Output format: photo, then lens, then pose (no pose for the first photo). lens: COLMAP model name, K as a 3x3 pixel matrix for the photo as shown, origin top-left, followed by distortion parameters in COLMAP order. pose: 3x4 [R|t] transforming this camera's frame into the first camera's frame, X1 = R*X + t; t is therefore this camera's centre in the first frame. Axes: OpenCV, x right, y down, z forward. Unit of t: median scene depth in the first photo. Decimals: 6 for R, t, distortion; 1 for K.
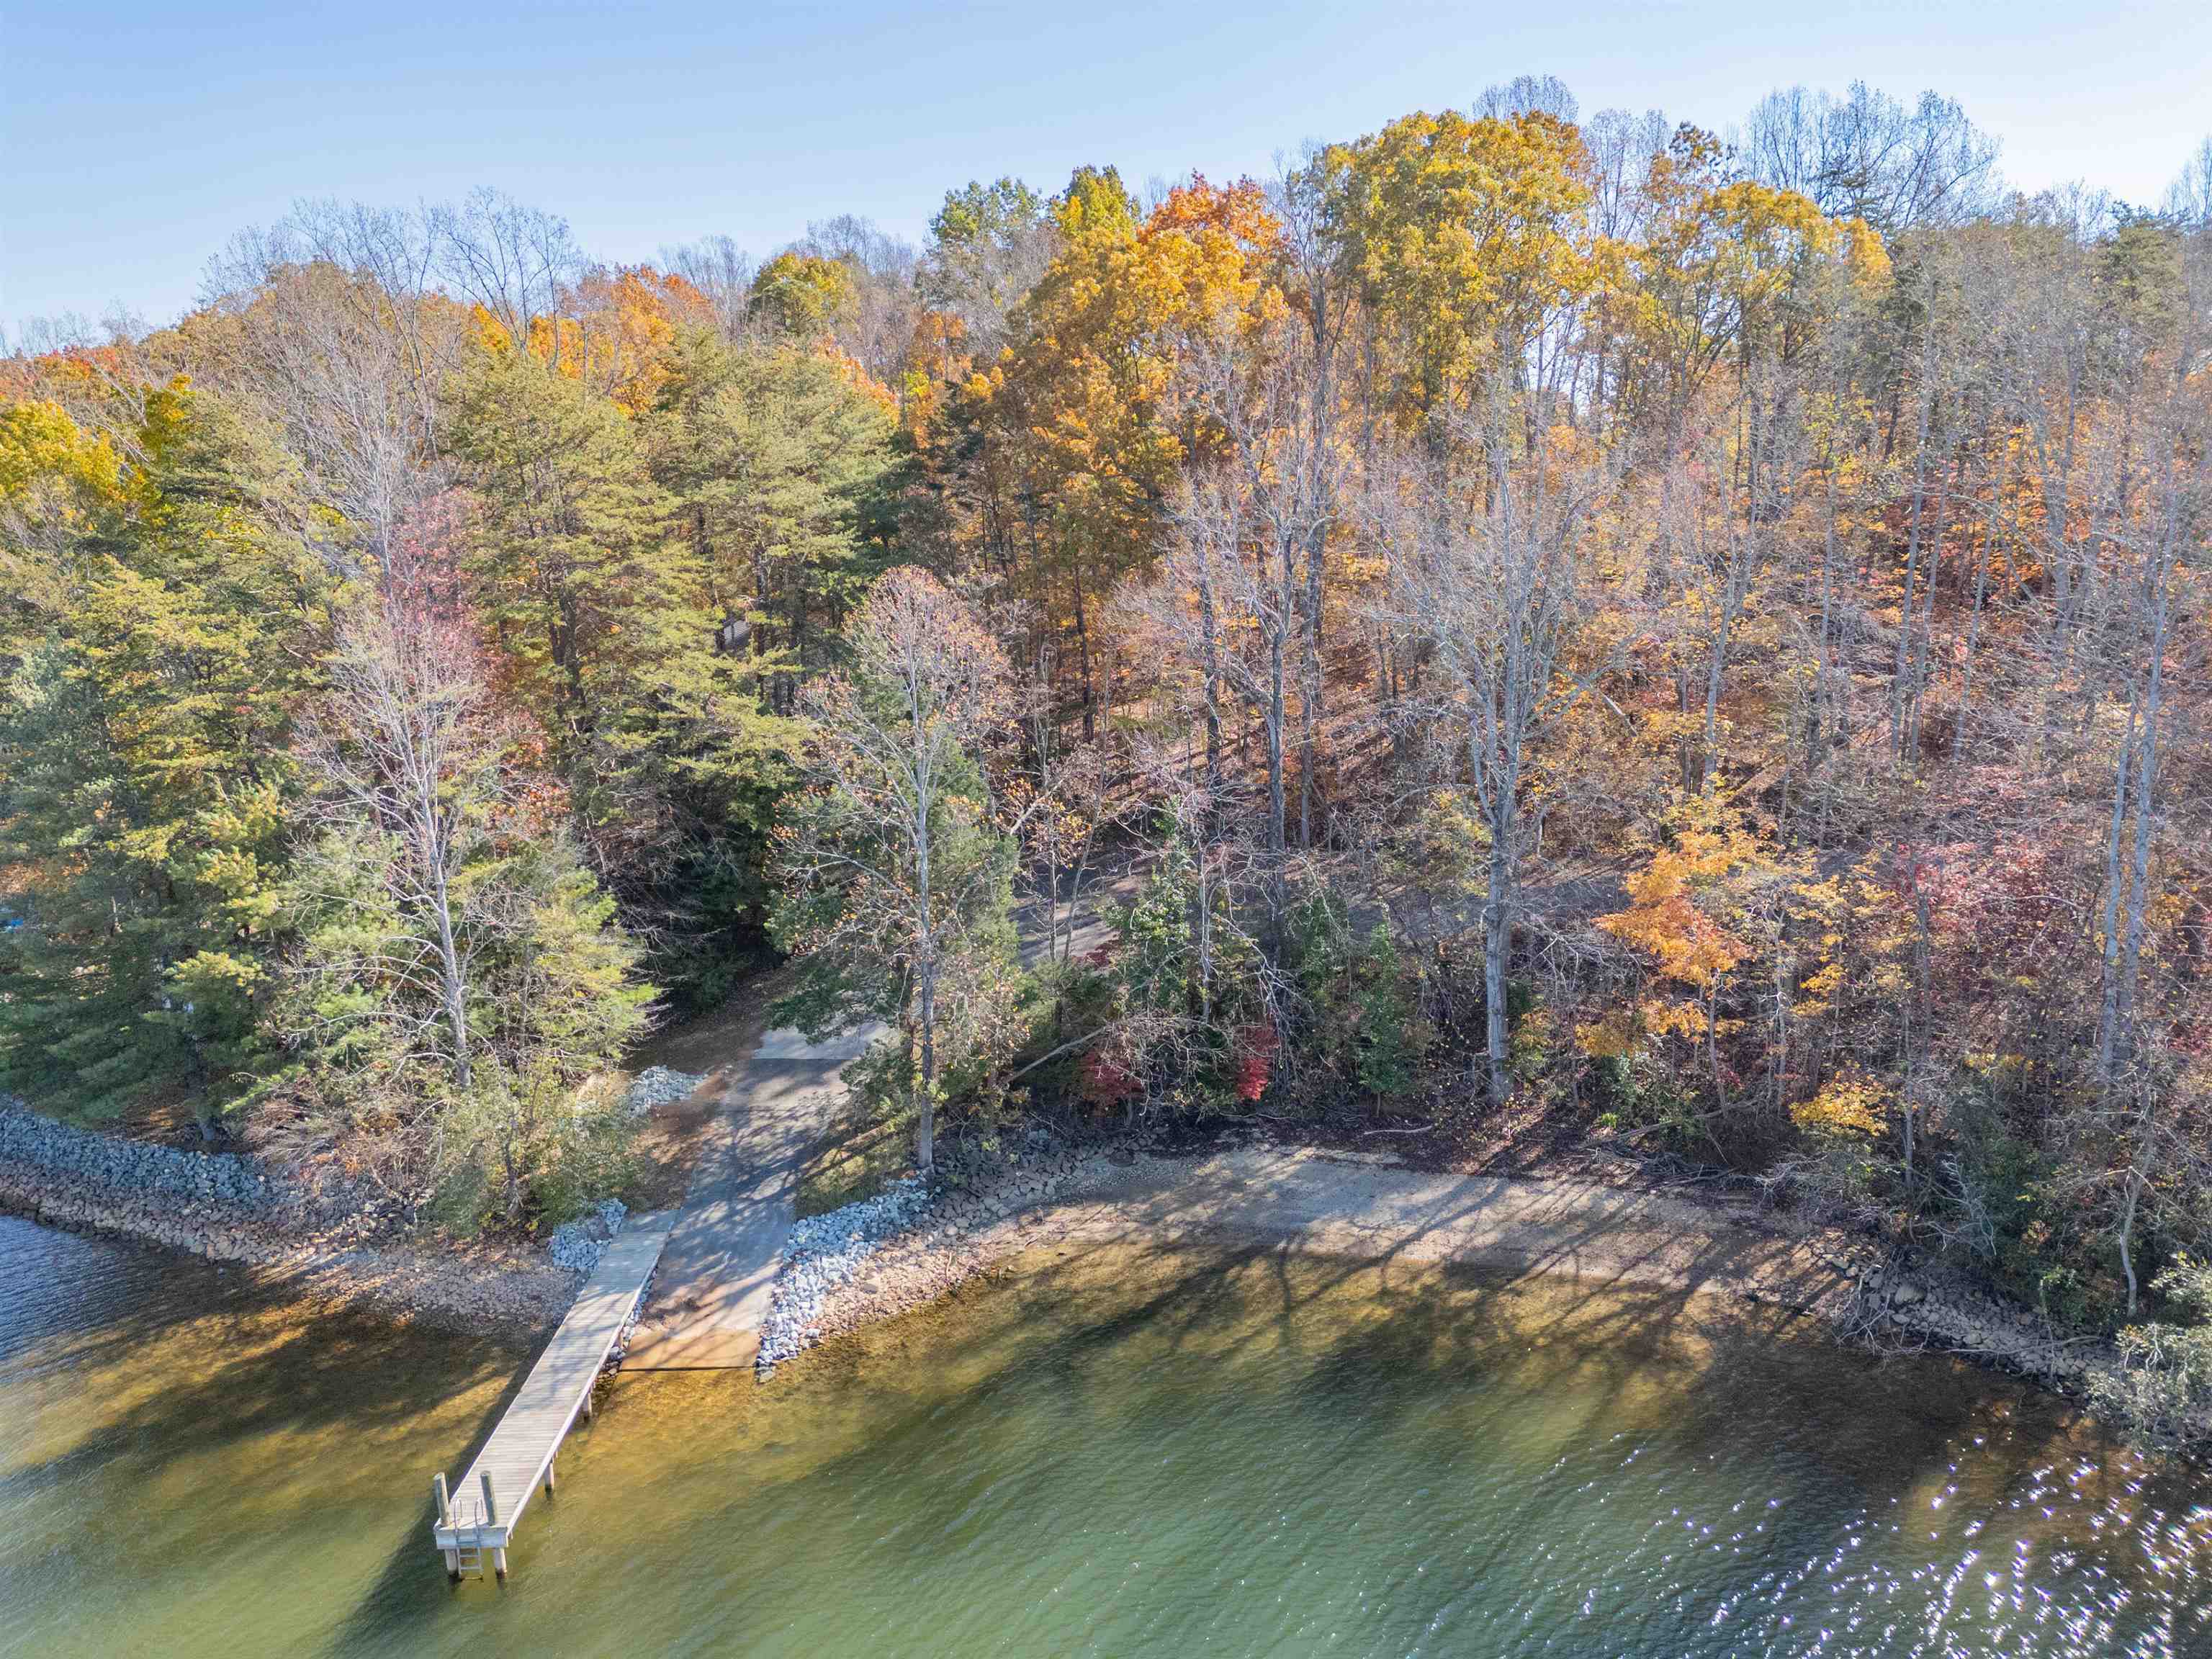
lens RADIAL K [[1671.6, 0, 1161.7], [0, 1671.6, 839.9], [0, 0, 1]] dist [0.077831, -0.075046]
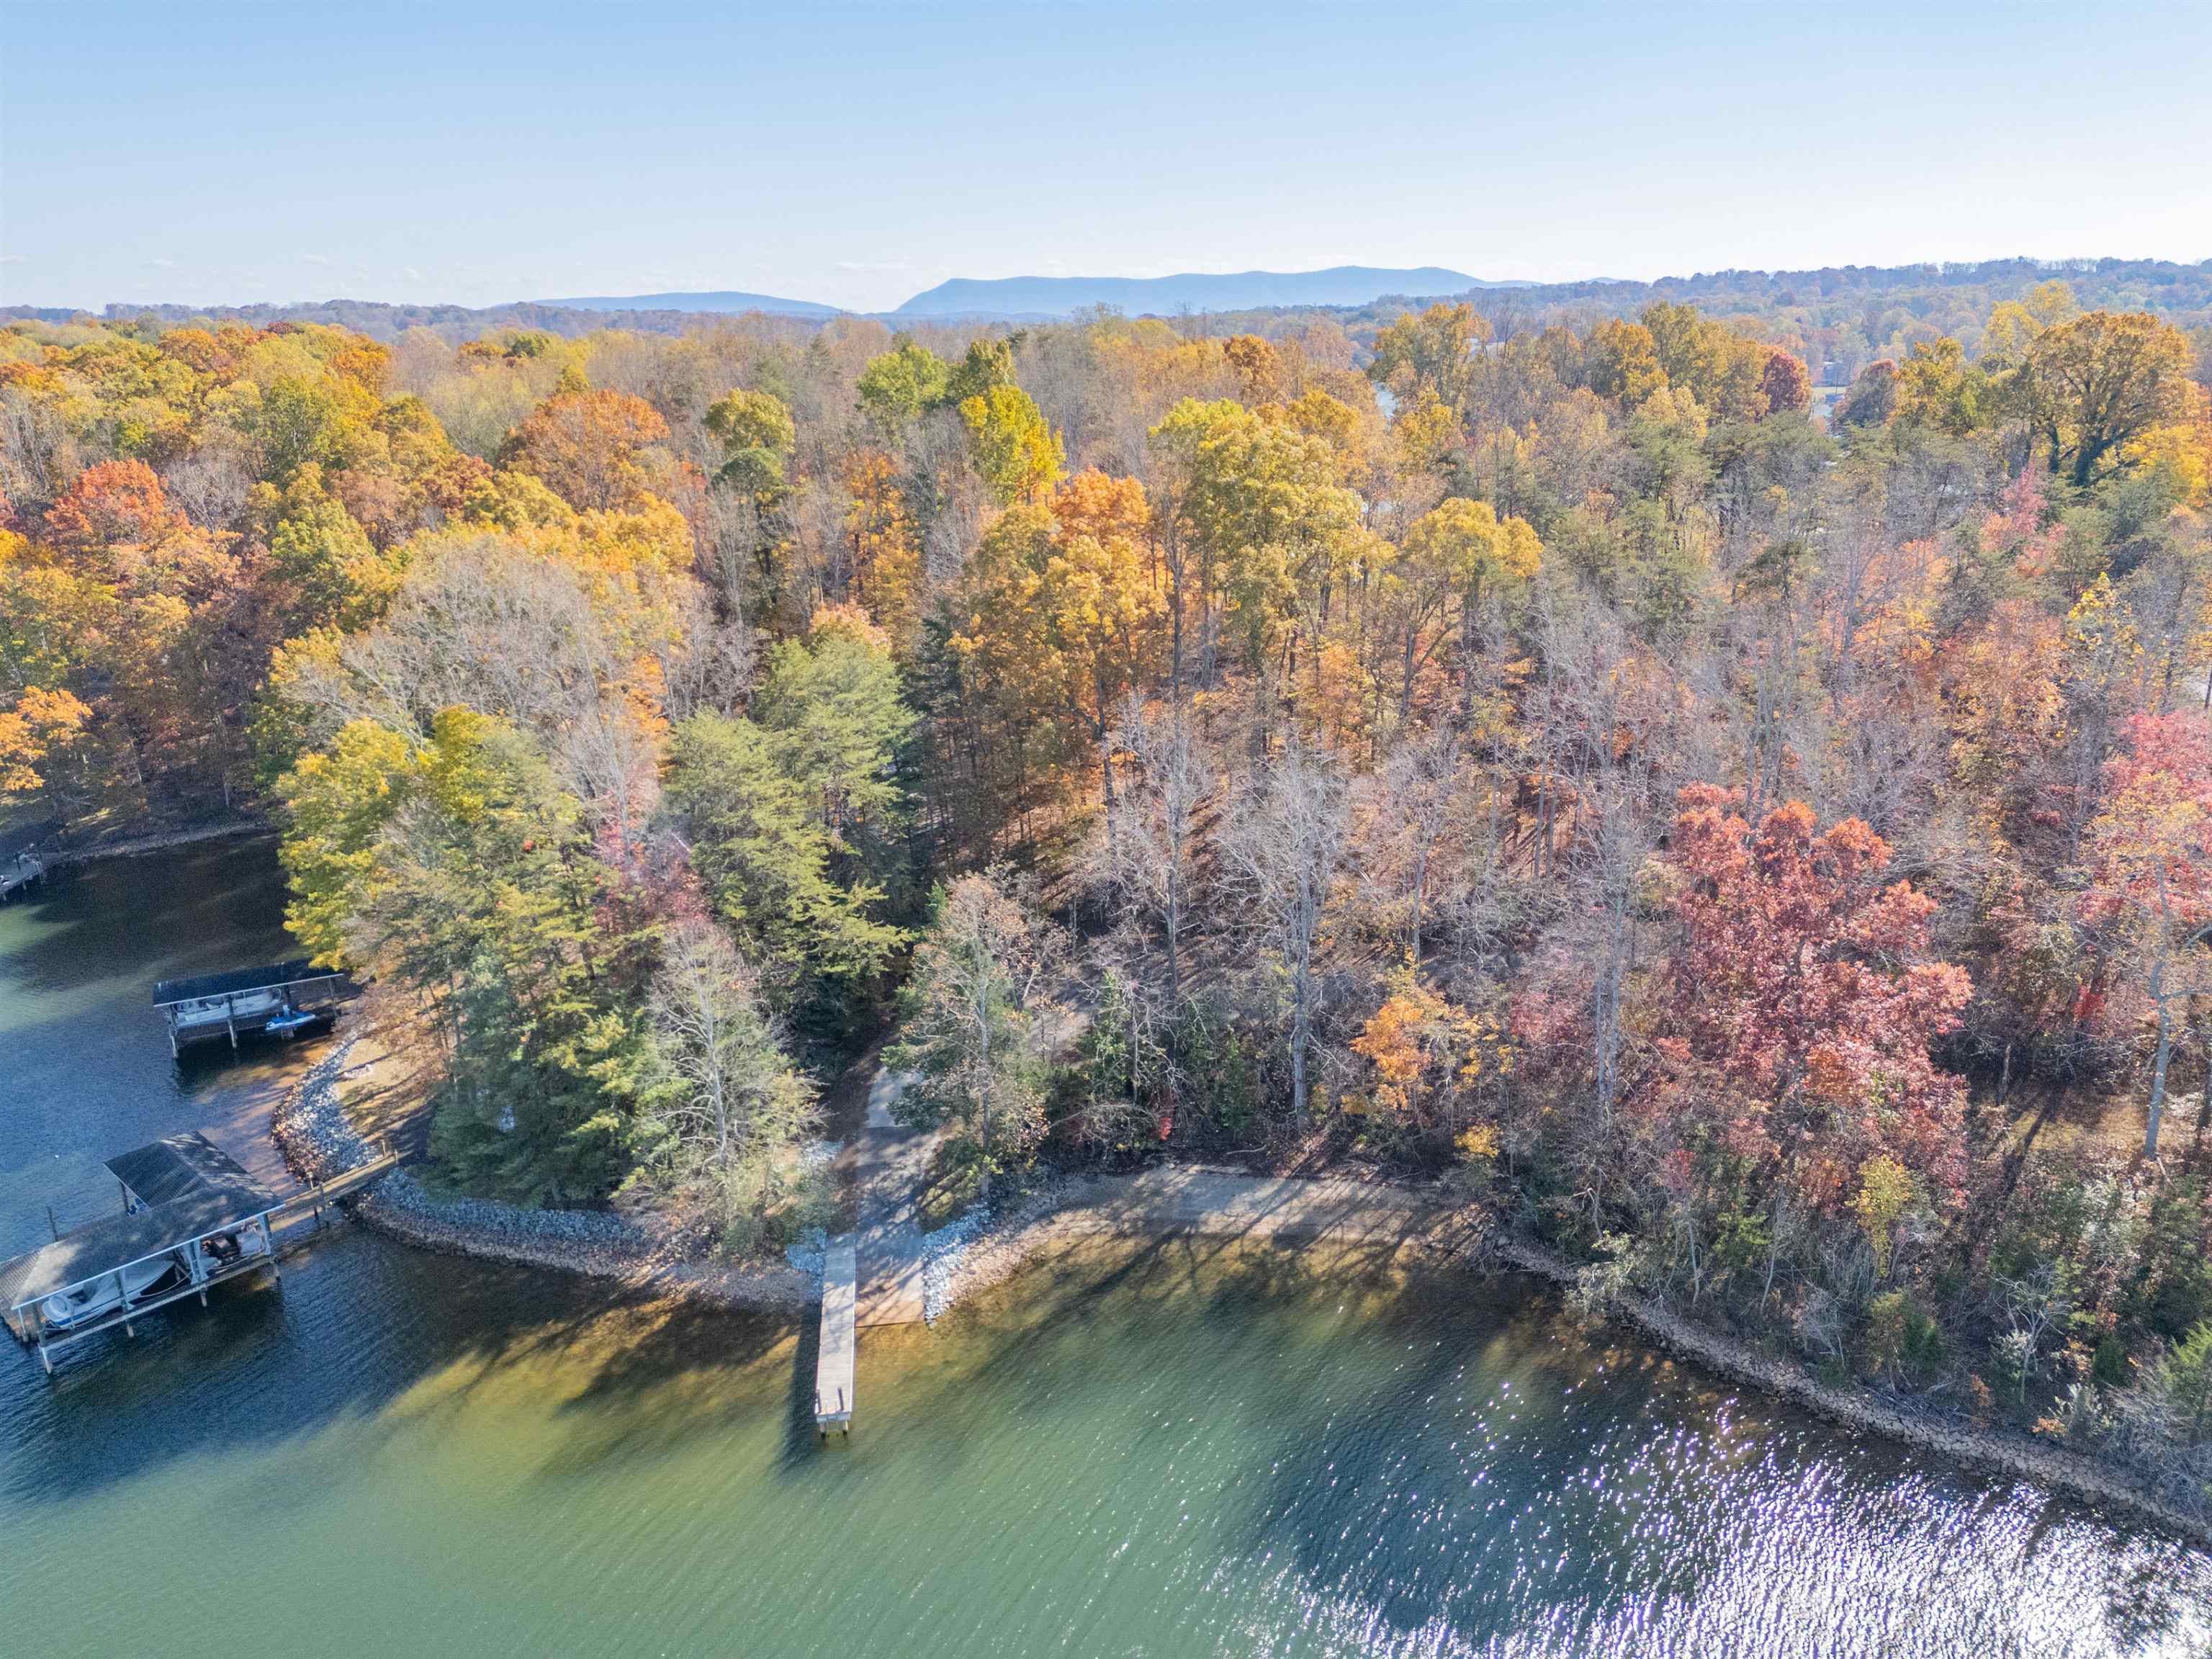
lens RADIAL K [[1671.6, 0, 1161.7], [0, 1671.6, 839.9], [0, 0, 1]] dist [0.077831, -0.075046]
pose [[0.993471, -0.039217, 0.107135, -0.139905], [0.027129, 0.993334, 0.112037, -0.400420], [-0.110814, -0.108399, 0.987912, -0.790938]]
